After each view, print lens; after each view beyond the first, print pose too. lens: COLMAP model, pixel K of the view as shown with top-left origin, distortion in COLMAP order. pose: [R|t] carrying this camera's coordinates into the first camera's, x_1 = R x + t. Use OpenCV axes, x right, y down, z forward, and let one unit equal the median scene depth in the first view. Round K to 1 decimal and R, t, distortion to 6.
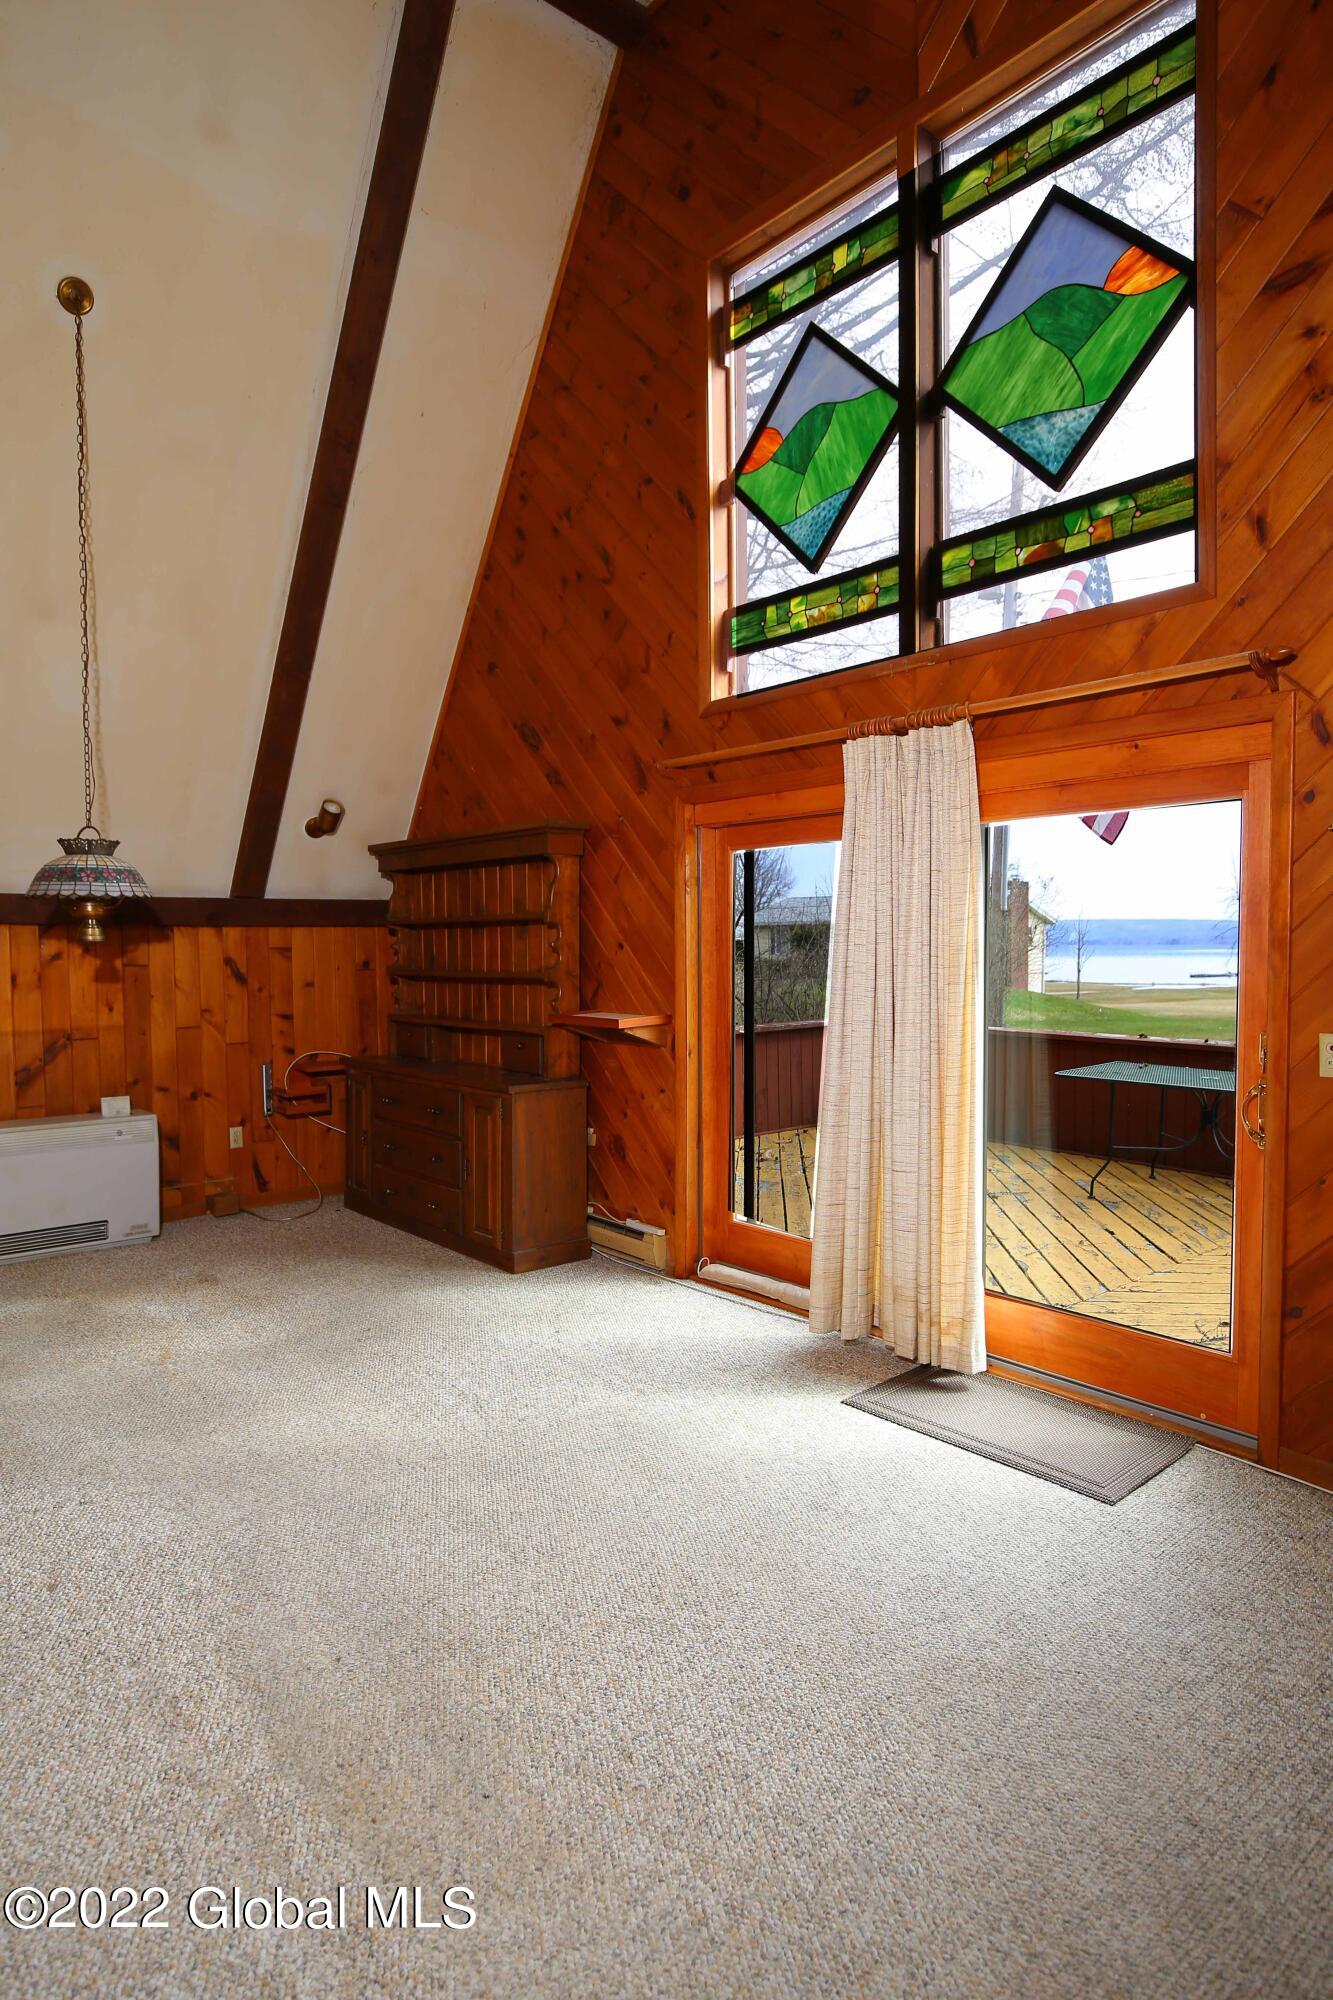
lens RADIAL K [[1142.9, 0, 663.0], [0, 1142.9, 979.2], [0, 0, 1]] dist [-0.014754, 0.002088]
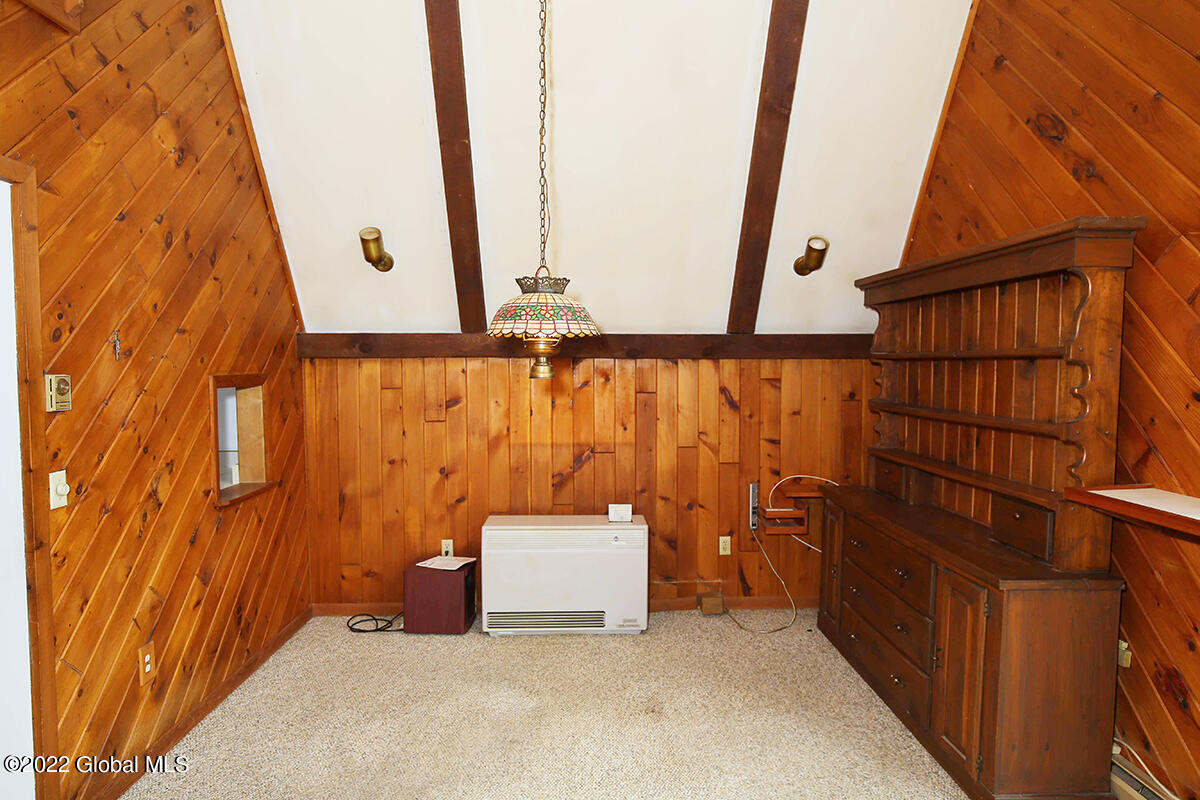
lens RADIAL K [[685.7, 0, 609.4], [0, 685.7, 399.6], [0, 0, 1]] dist [-0.014754, 0.002088]
pose [[0.790414, 0.042652, -0.611086, -0.058178], [-0.027471, 0.999037, 0.034197, -0.027764], [0.611957, -0.010242, 0.790825, 0.414296]]
